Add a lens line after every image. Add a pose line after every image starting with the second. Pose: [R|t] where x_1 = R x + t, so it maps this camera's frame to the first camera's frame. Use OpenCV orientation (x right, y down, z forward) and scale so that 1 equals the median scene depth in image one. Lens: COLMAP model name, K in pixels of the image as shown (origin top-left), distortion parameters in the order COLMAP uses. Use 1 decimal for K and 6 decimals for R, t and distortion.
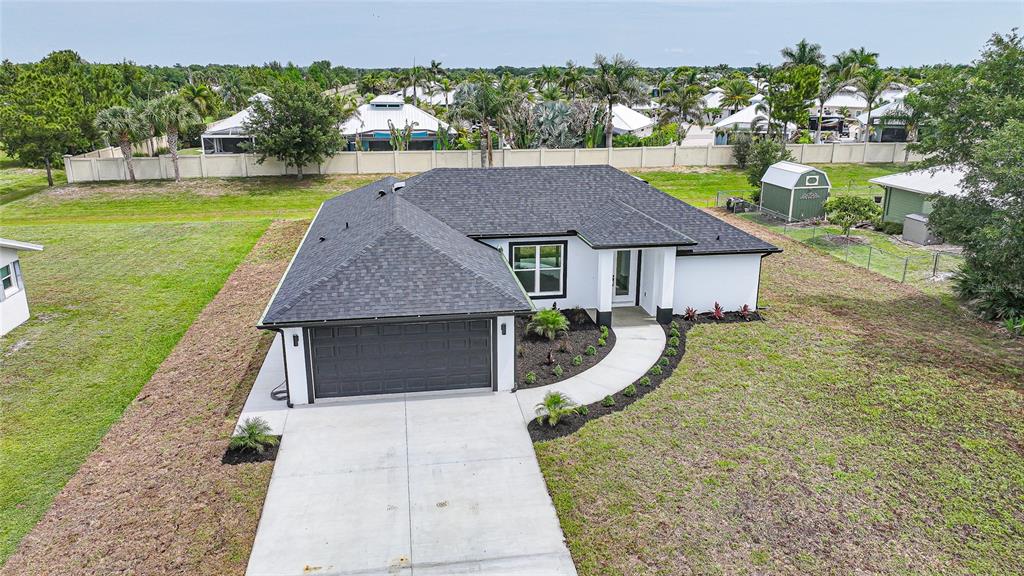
lens RADIAL K [[720.0, 0, 514.7], [0, 720.0, 278.0], [0, 0, 1]] dist [-0.003561, 0.019533]
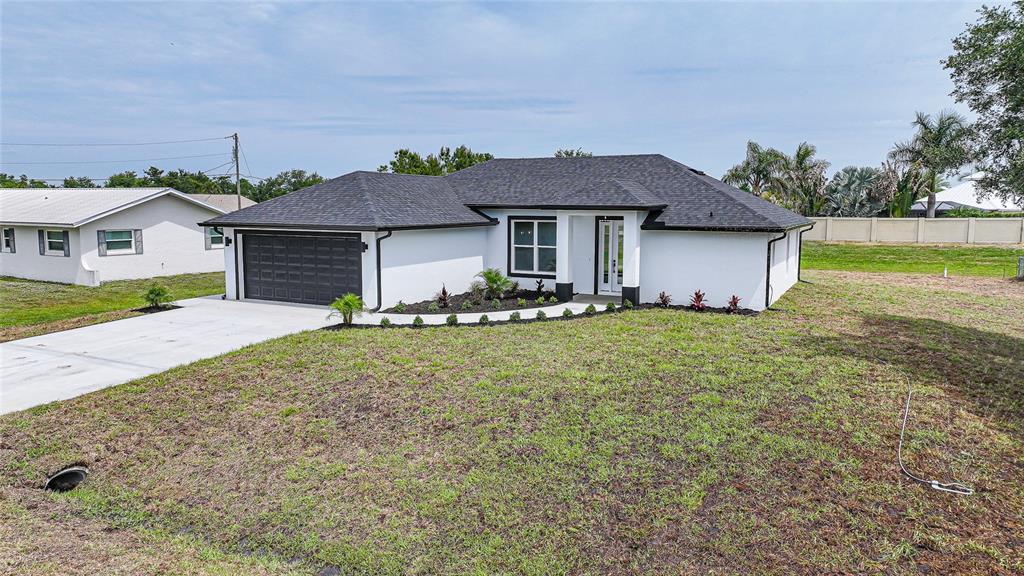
lens RADIAL K [[717.8, 0, 511.3], [0, 717.8, 276.4], [0, 0, 1]] dist [-0.003809, 0.024187]
pose [[0.803966, 0.060200, -0.591621, 0.594276], [-0.166941, 0.977705, -0.127374, 0.159837], [0.570762, 0.201171, 0.796091, 0.224586]]
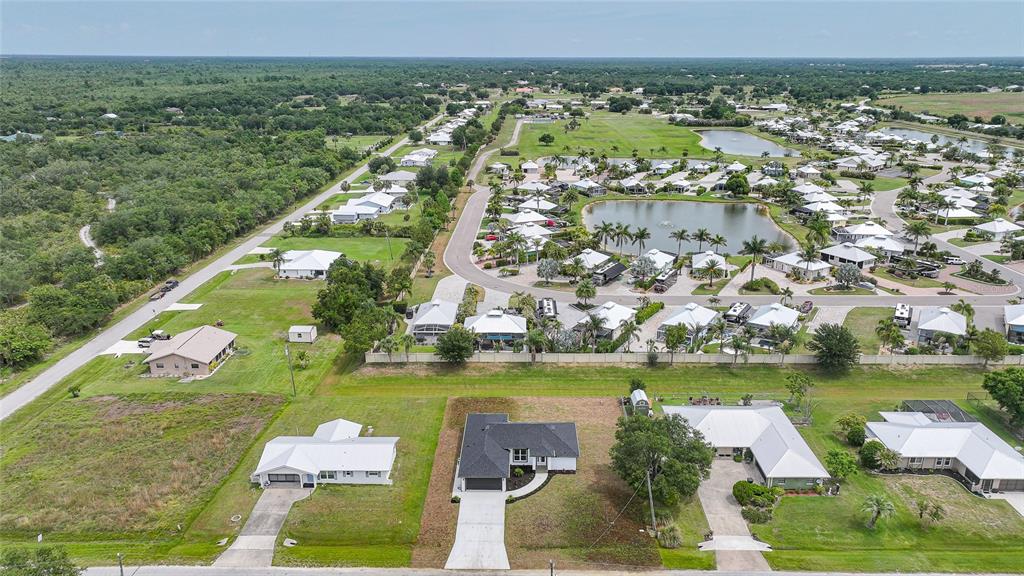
lens RADIAL K [[720.0, 0, 514.7], [0, 720.0, 278.0], [0, 0, 1]] dist [-0.003561, 0.019533]
pose [[0.984765, 0.049790, -0.166609, 0.628337], [-0.046168, 0.998607, 0.025545, -1.113035], [0.167649, -0.017464, 0.985692, -2.966690]]
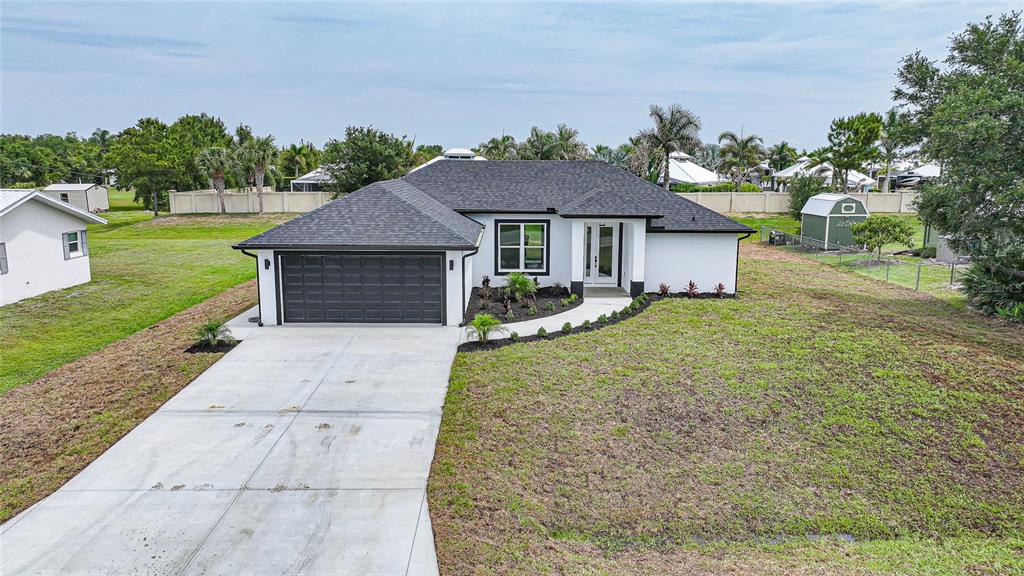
lens RADIAL K [[720.0, 0, 514.7], [0, 720.0, 278.0], [0, 0, 1]] dist [-0.003561, 0.019533]
pose [[0.988554, 0.027391, -0.148361, 0.184894], [-0.044954, 0.992190, -0.116357, 0.162127], [0.144015, 0.121695, 0.982064, -0.045965]]
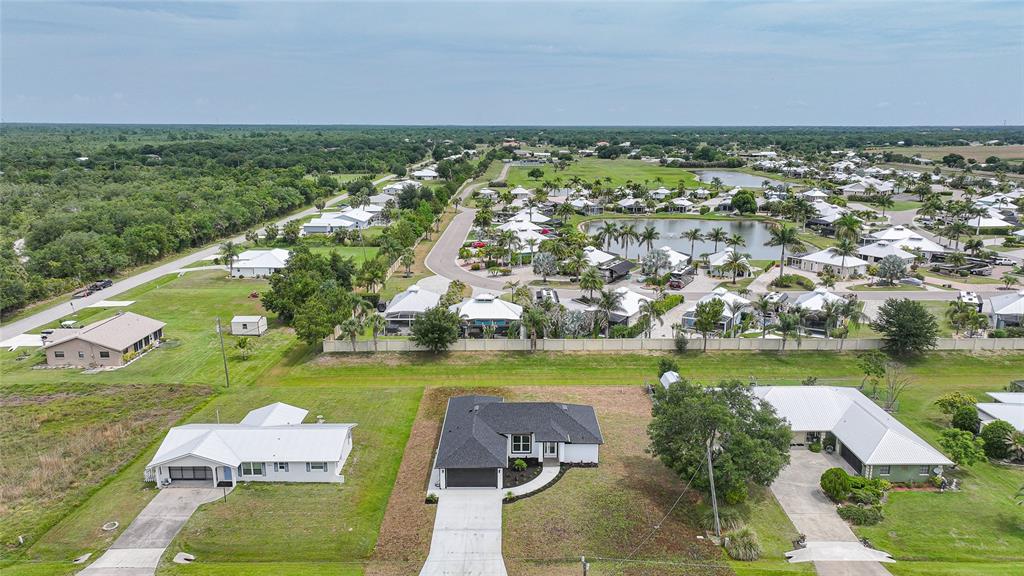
lens RADIAL K [[720.0, 0, 514.7], [0, 720.0, 278.0], [0, 0, 1]] dist [-0.003561, 0.019533]
pose [[0.987900, 0.031498, -0.151863, 0.434609], [-0.041762, 0.997019, -0.064884, -0.499243], [0.149366, 0.070441, 0.986270, -1.958365]]
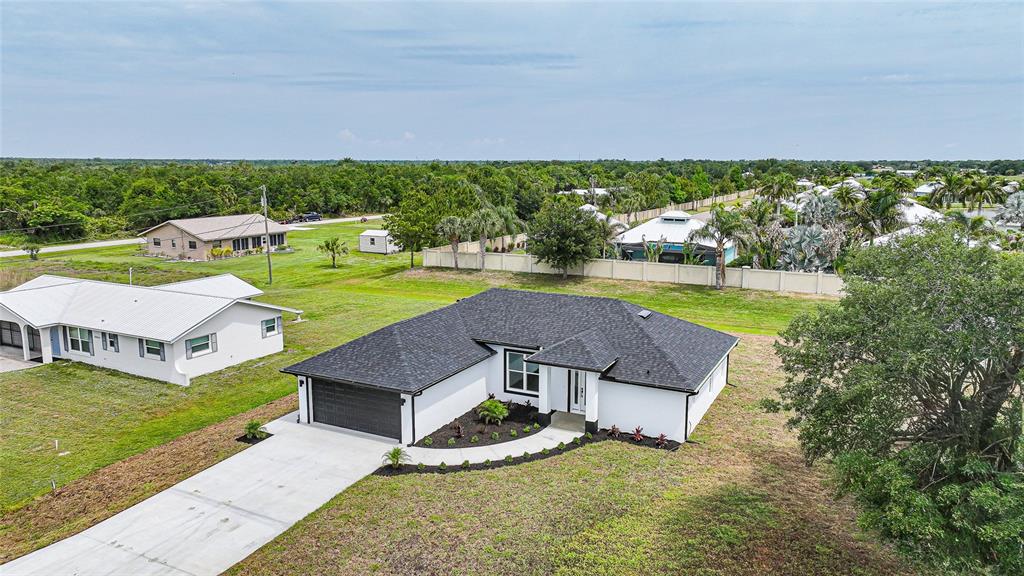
lens RADIAL K [[720.0, 0, 514.7], [0, 720.0, 278.0], [0, 0, 1]] dist [-0.003561, 0.019533]
pose [[0.806414, 0.093537, -0.583907, 0.782100], [-0.162836, 0.984362, -0.067200, -0.092290], [0.568491, 0.149272, 0.809034, -0.094758]]
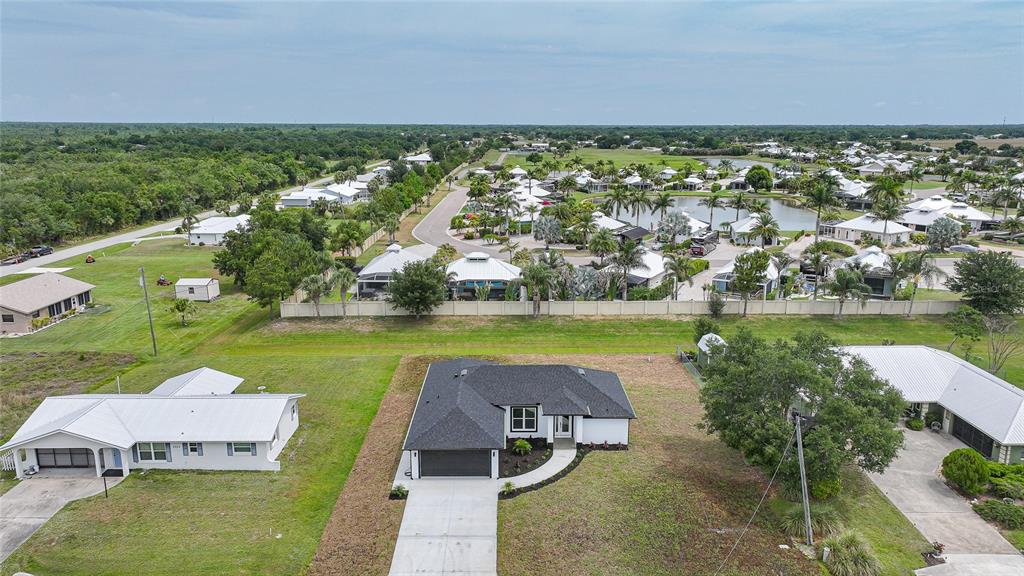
lens RADIAL K [[720.0, 0, 514.7], [0, 720.0, 278.0], [0, 0, 1]] dist [-0.003561, 0.019533]
pose [[0.988496, 0.031106, -0.148016, 0.317272], [-0.041099, 0.997042, -0.064943, -0.297299], [0.145558, 0.070279, 0.986850, -1.185940]]
